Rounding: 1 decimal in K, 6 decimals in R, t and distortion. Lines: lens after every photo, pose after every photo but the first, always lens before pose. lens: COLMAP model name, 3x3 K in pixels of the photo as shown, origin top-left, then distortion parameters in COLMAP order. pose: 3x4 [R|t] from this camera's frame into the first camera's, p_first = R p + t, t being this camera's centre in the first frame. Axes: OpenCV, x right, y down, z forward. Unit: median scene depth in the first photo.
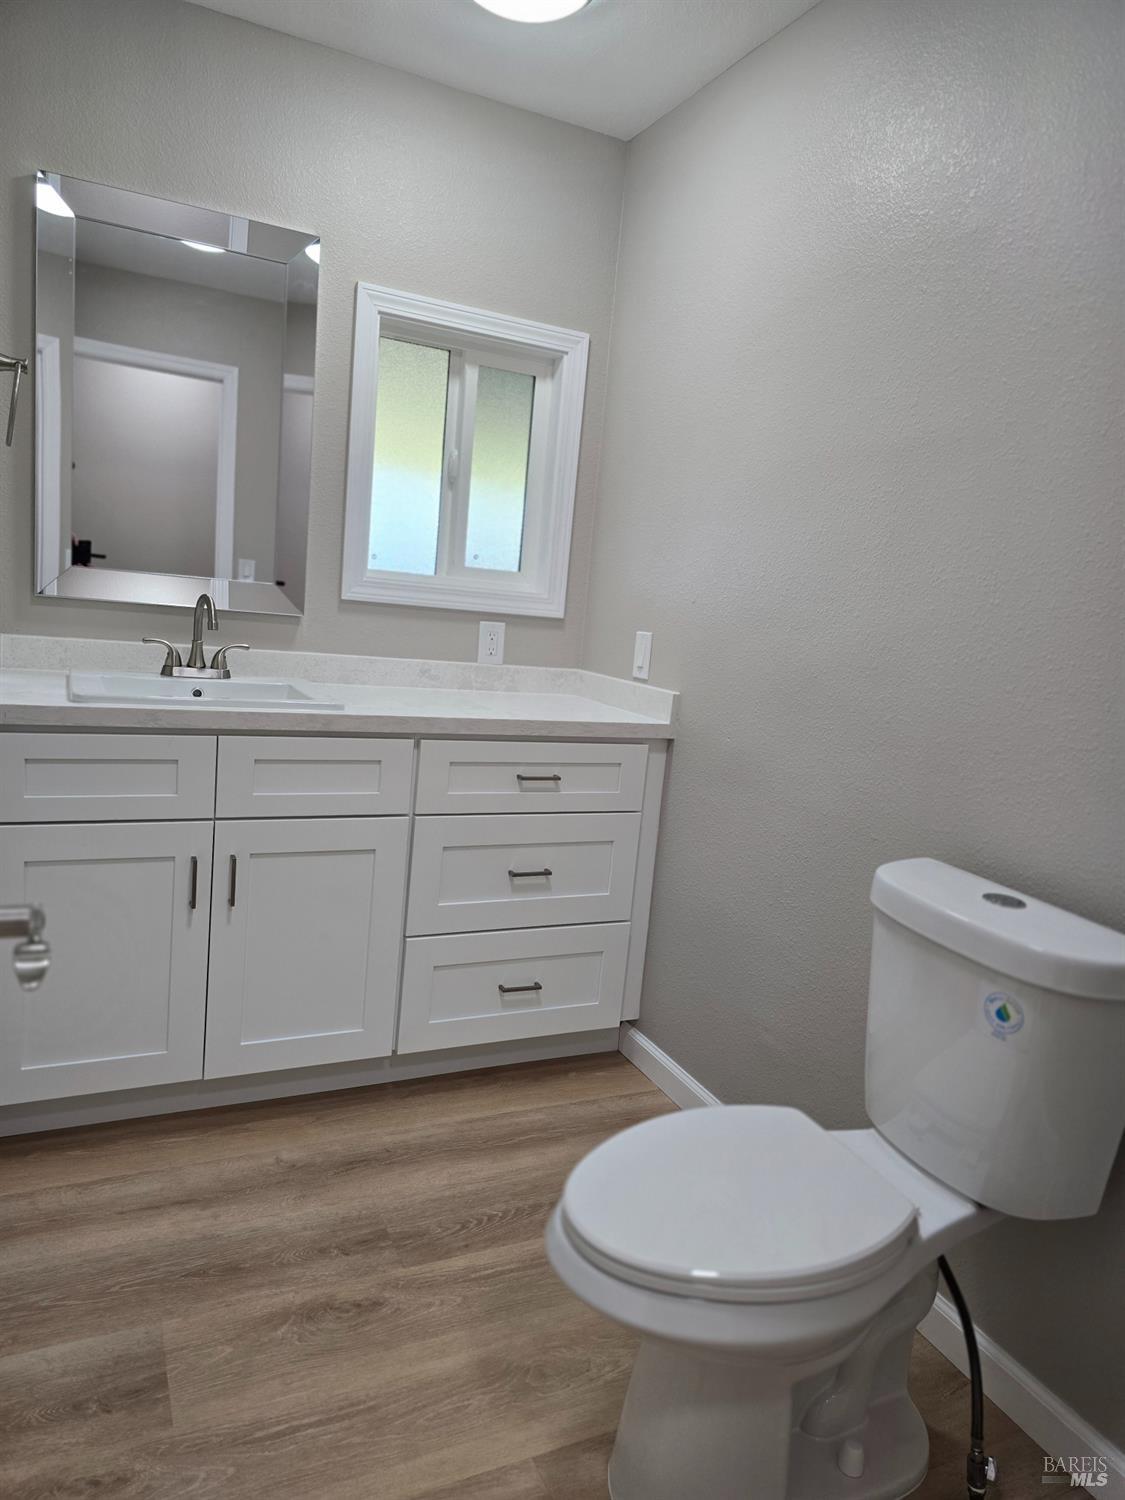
lens RADIAL K [[1001.7, 0, 566.5], [0, 1001.7, 750.3], [0, 0, 1]] dist [0.066530, -0.087728]
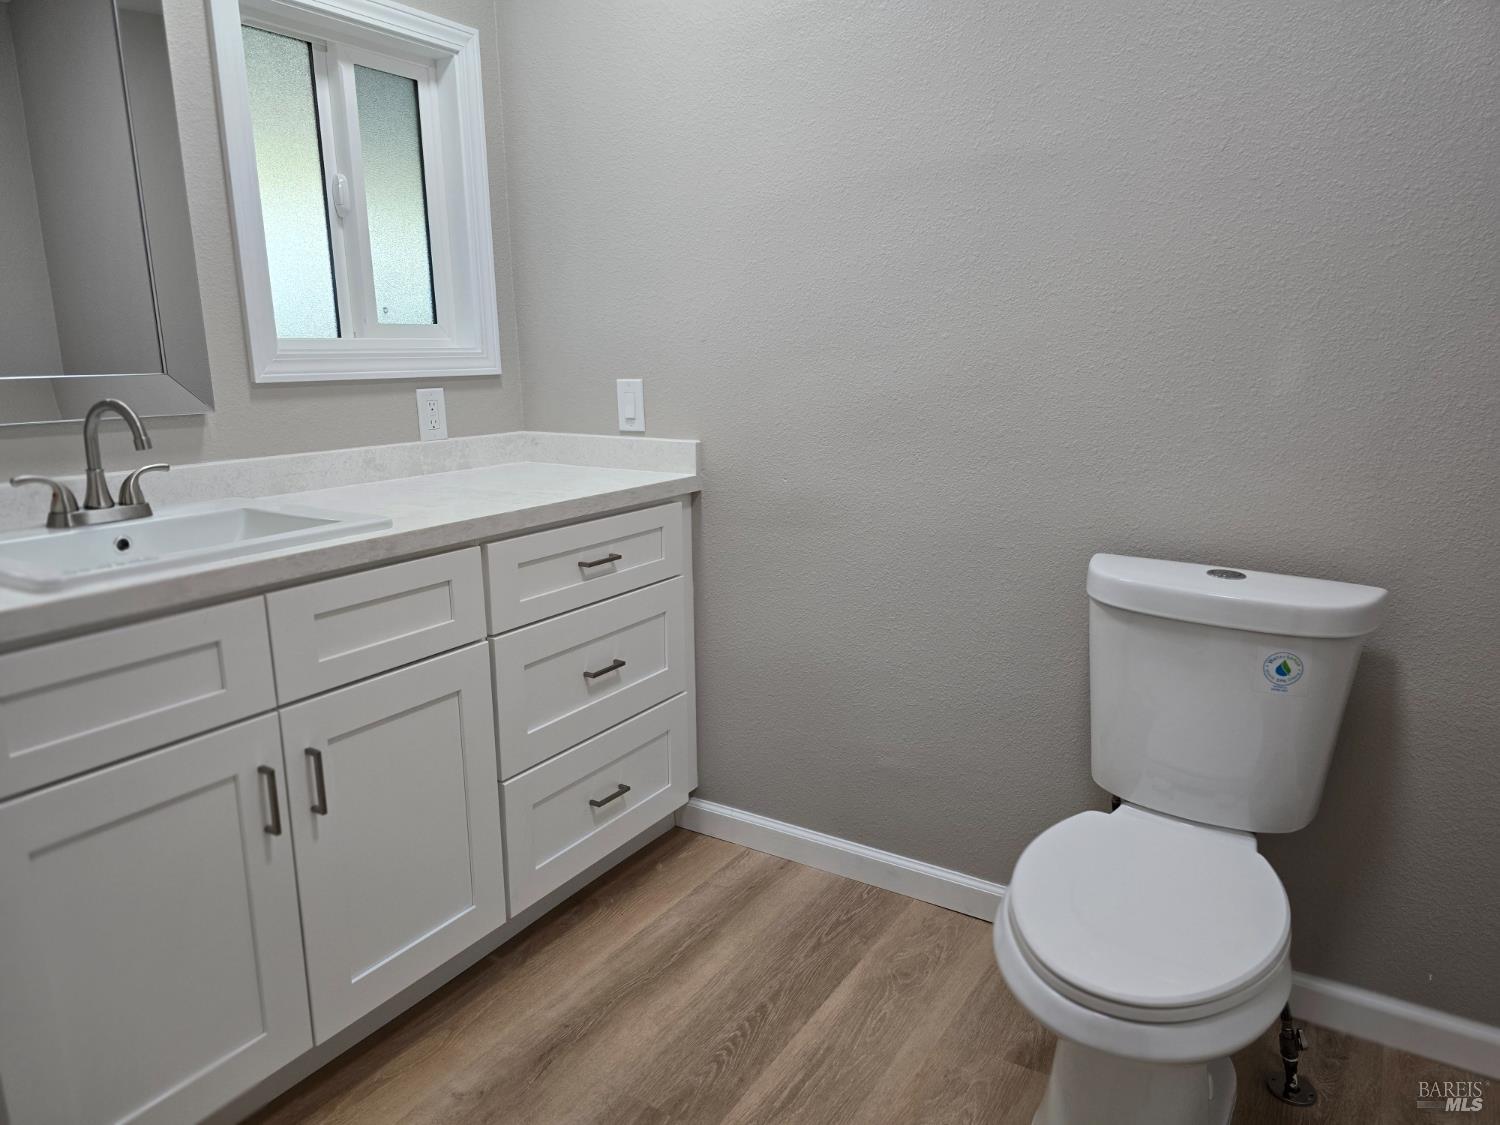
lens RADIAL K [[1001.7, 0, 743.9], [0, 1001.7, 564.1], [0, 0, 1]] dist [0.066530, -0.087728]
pose [[0.842714, -0.210831, 0.495361, -0.346524], [0.168641, 0.977198, 0.129011, -0.059470], [-0.511266, -0.025181, 0.859054, 0.181048]]
